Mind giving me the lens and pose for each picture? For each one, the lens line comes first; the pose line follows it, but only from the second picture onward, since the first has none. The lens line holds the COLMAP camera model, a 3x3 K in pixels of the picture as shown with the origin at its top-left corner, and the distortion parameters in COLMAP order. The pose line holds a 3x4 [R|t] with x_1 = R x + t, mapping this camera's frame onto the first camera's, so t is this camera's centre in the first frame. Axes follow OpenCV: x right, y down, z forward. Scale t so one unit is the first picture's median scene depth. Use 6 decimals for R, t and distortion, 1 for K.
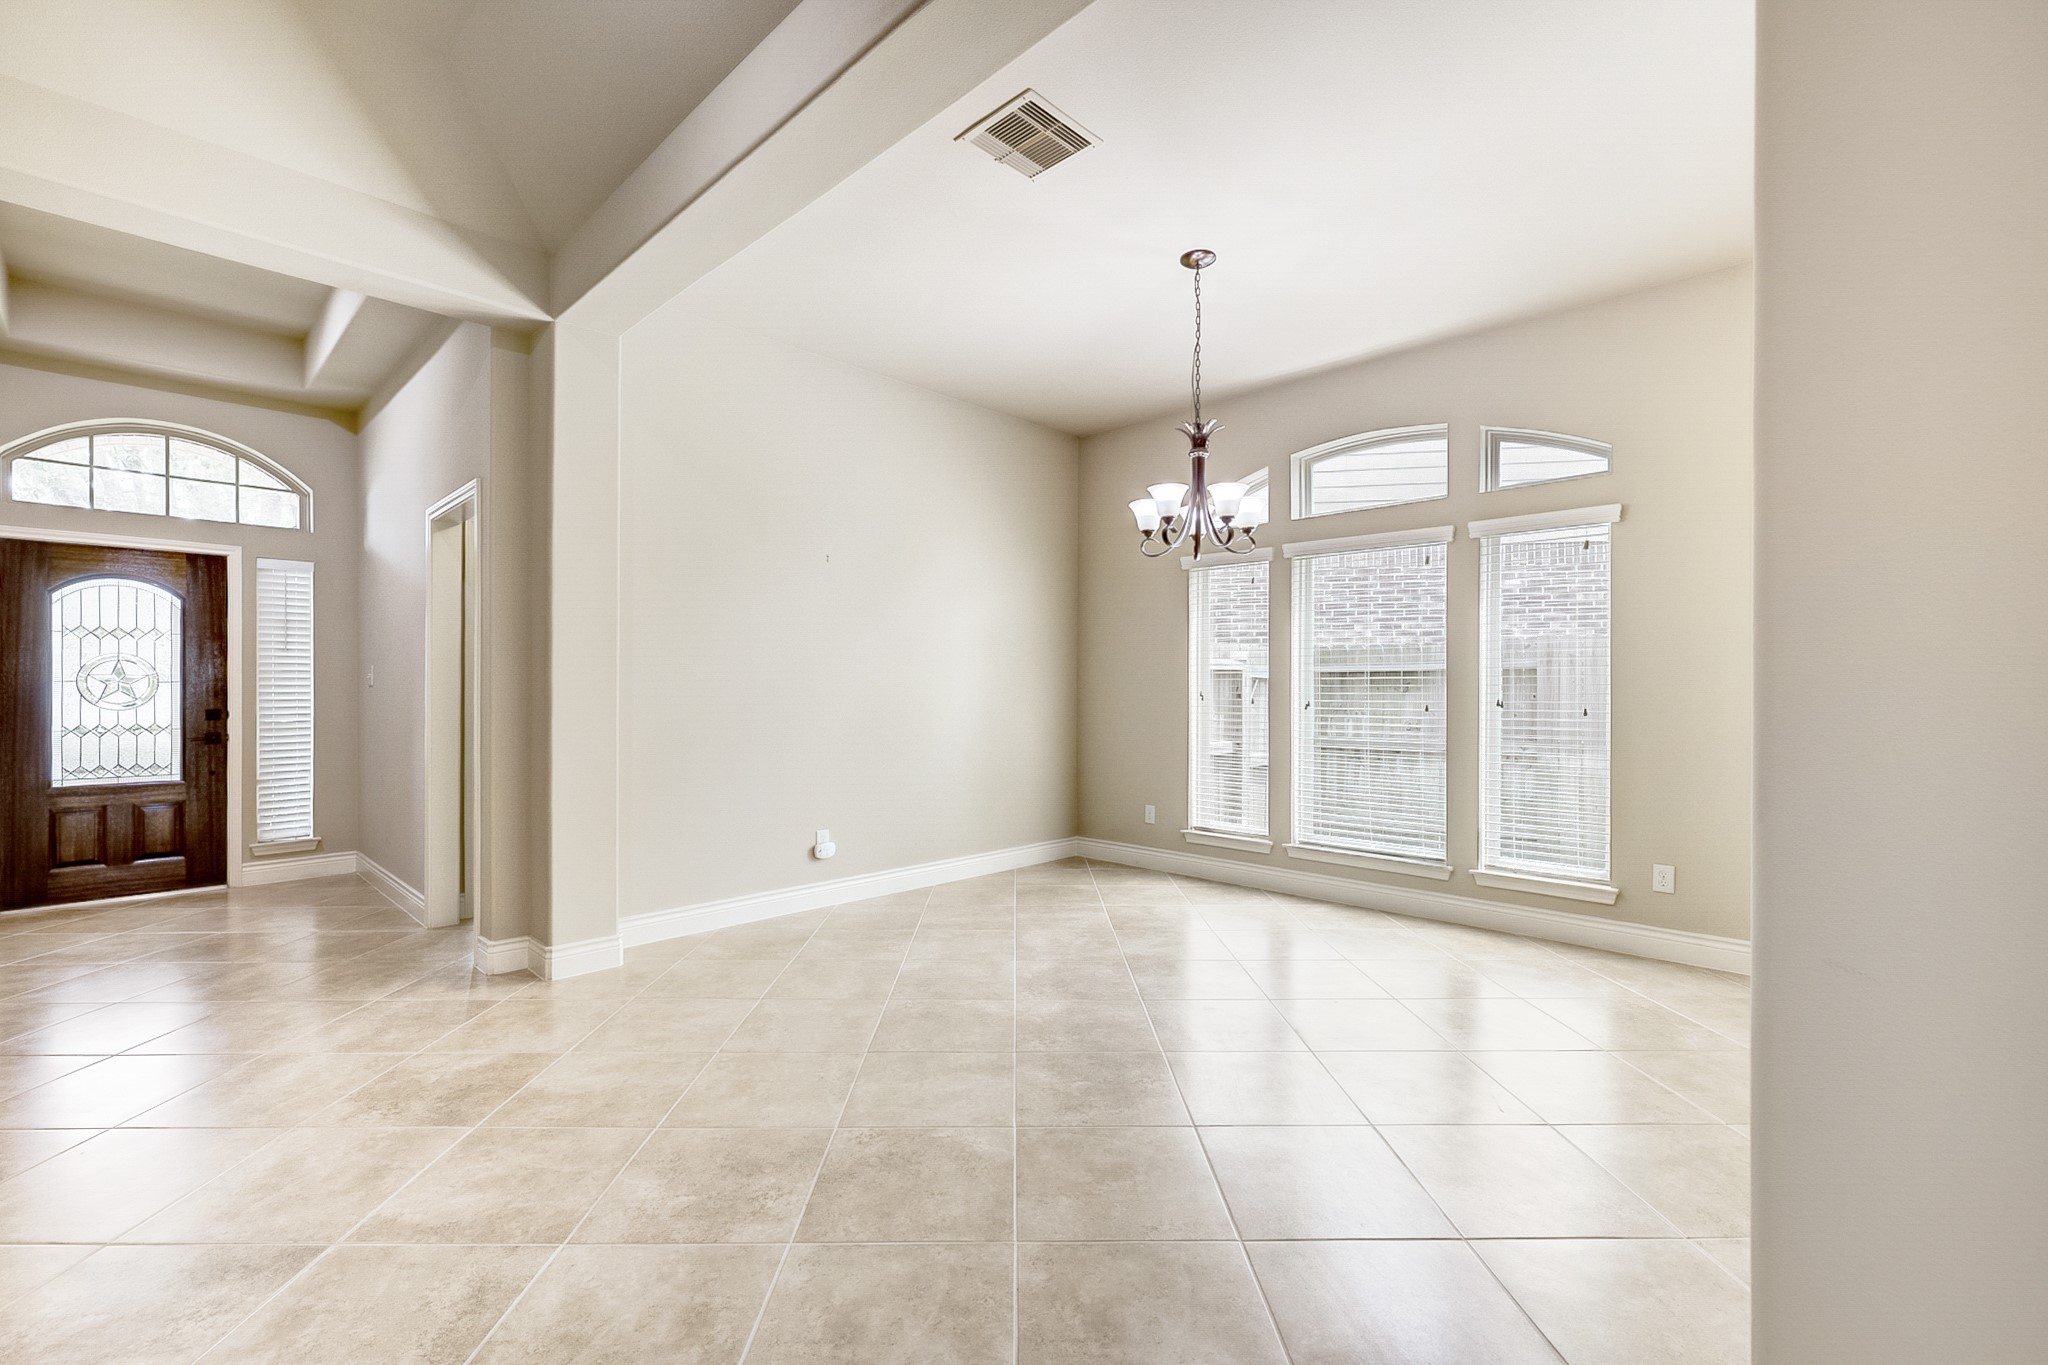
lens RADIAL K [[861.3, 0, 1022.7], [0, 861.3, 683.8], [0, 0, 1]] dist [-0.005217, 0.001075]
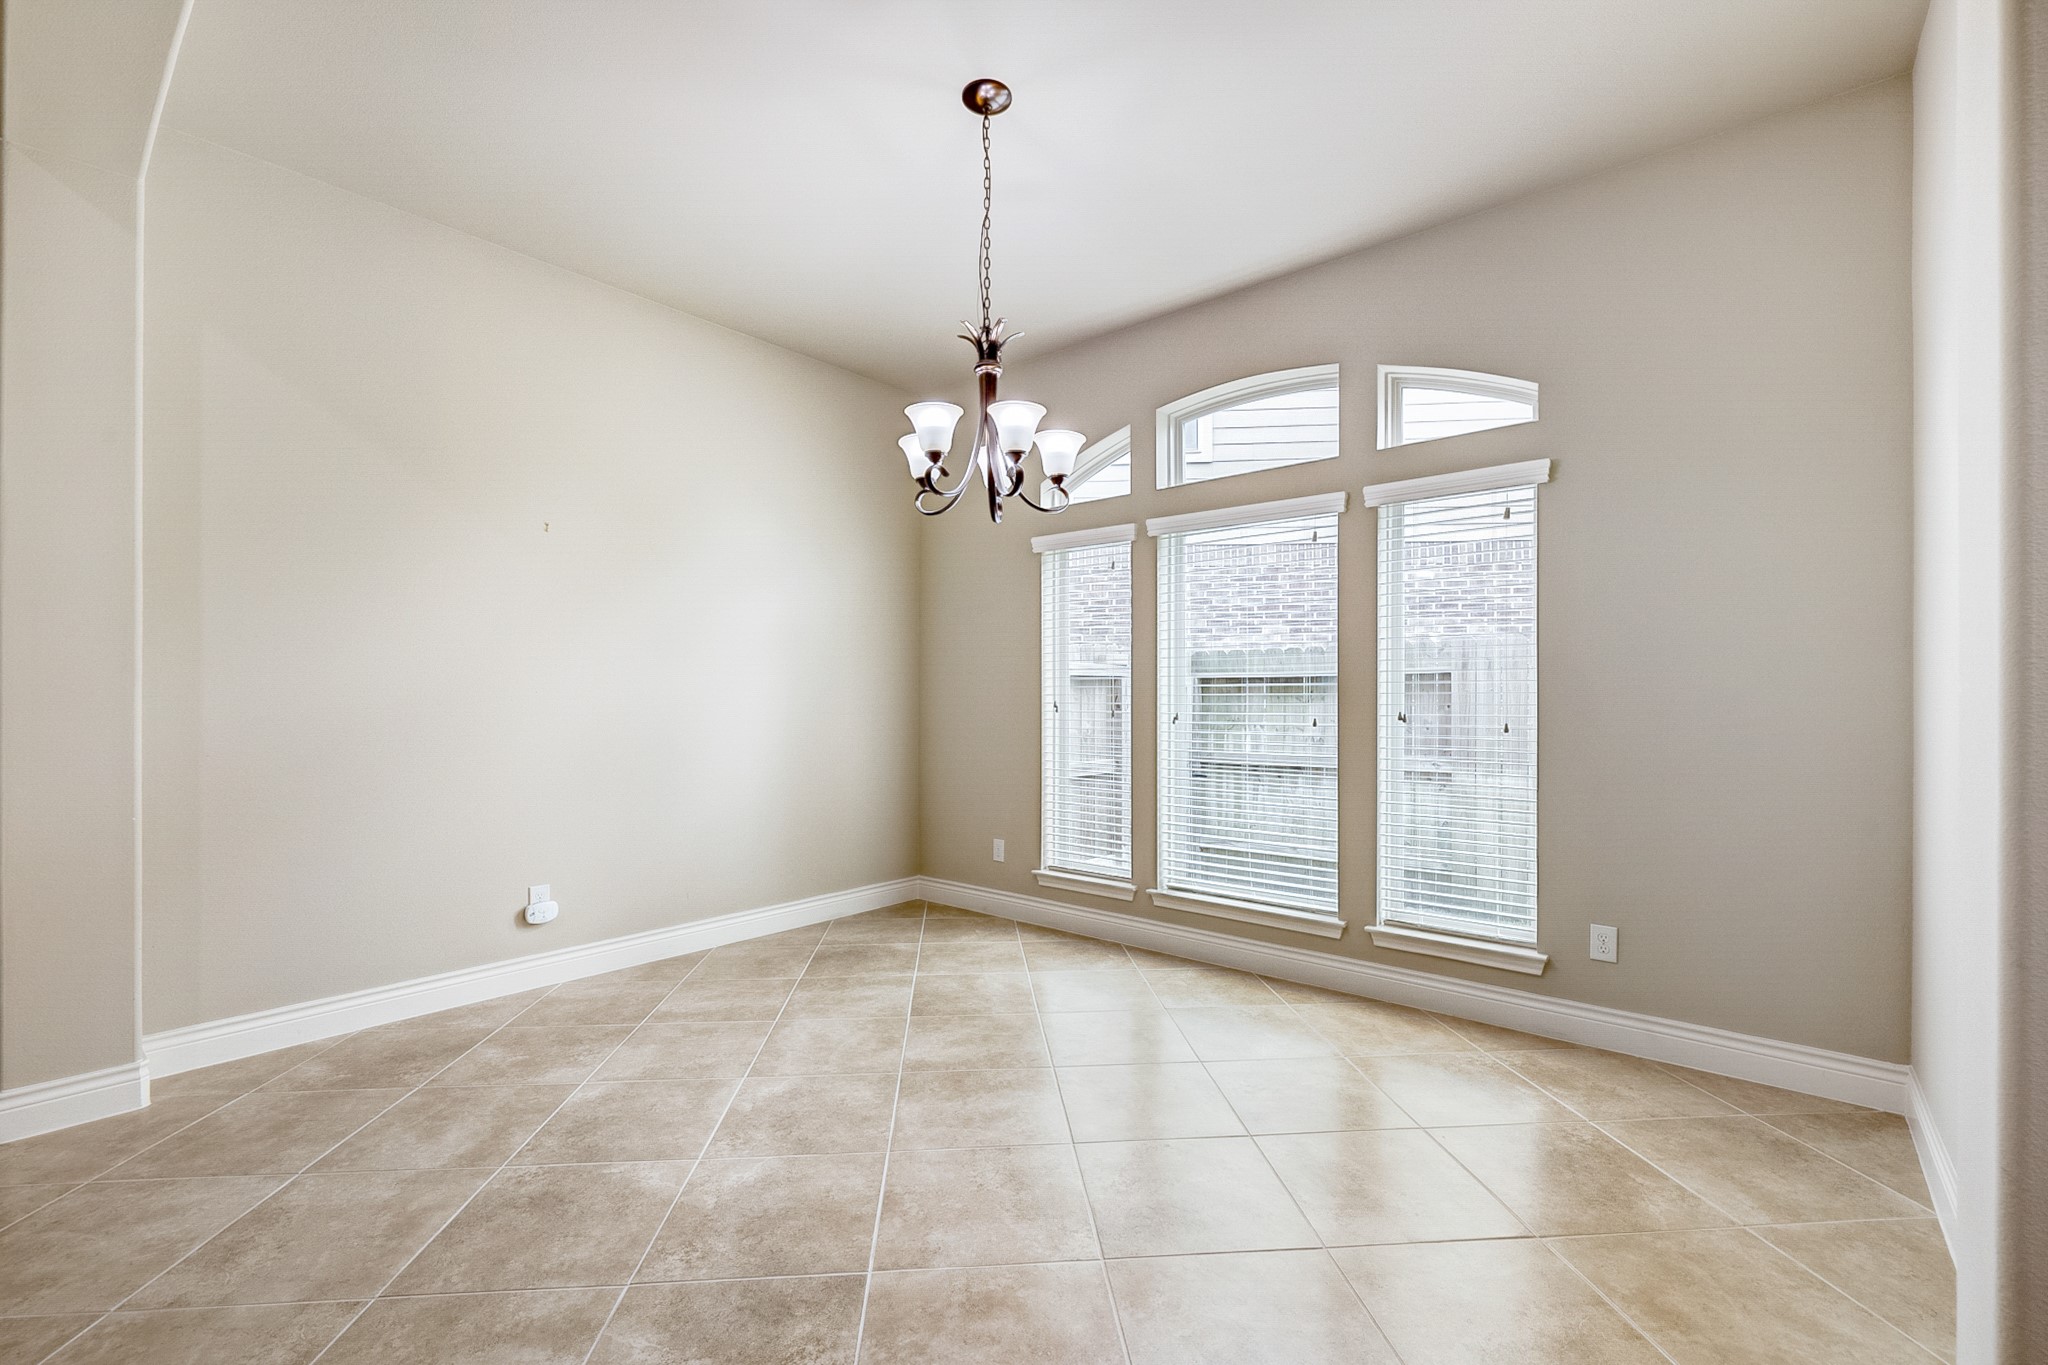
lens RADIAL K [[861.3, 0, 1025.3], [0, 861.3, 691.3], [0, 0, 1]] dist [-0.005217, 0.001075]
pose [[0.997316, -0.000447, 0.073211, 0.148493], [0.000604, 0.999998, -0.002118, 0.001440], [-0.073210, 0.002157, 0.997314, 0.231768]]
